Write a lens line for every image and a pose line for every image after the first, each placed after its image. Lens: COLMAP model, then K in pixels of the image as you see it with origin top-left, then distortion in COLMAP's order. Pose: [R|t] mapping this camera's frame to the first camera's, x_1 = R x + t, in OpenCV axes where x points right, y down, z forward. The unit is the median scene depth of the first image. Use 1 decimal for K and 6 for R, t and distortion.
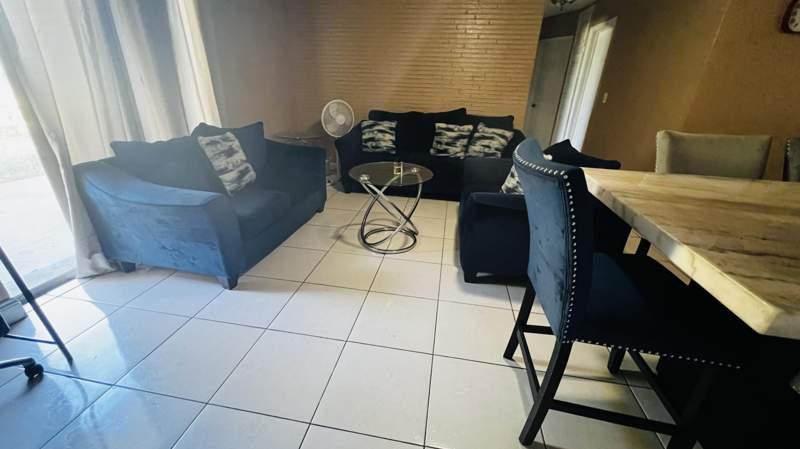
lens RADIAL K [[311.8, 0, 400.1], [0, 311.8, 224.8], [0, 0, 1]] dist [0.000308, 0.000066]
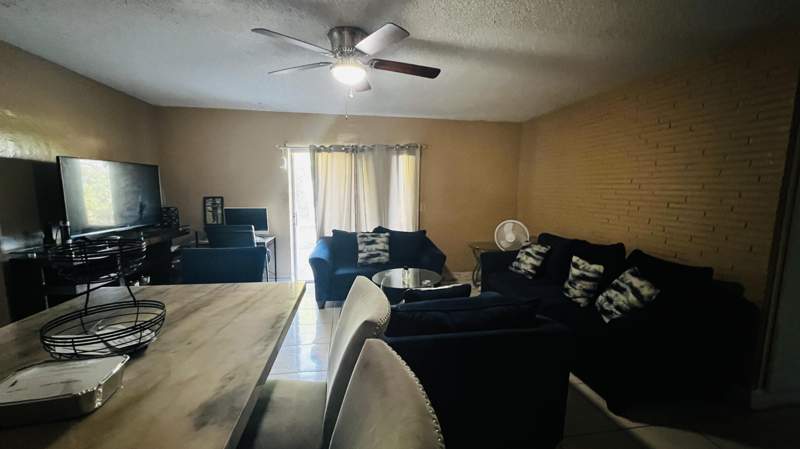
lens RADIAL K [[311.8, 0, 400.0], [0, 311.8, 226.4], [0, 0, 1]] dist [0.000308, 0.000066]
pose [[0.322314, 0.085278, -0.942784, 0.730645], [-0.387192, 0.920691, -0.049091, -0.184760], [0.863826, 0.380861, 0.329771, 0.325132]]
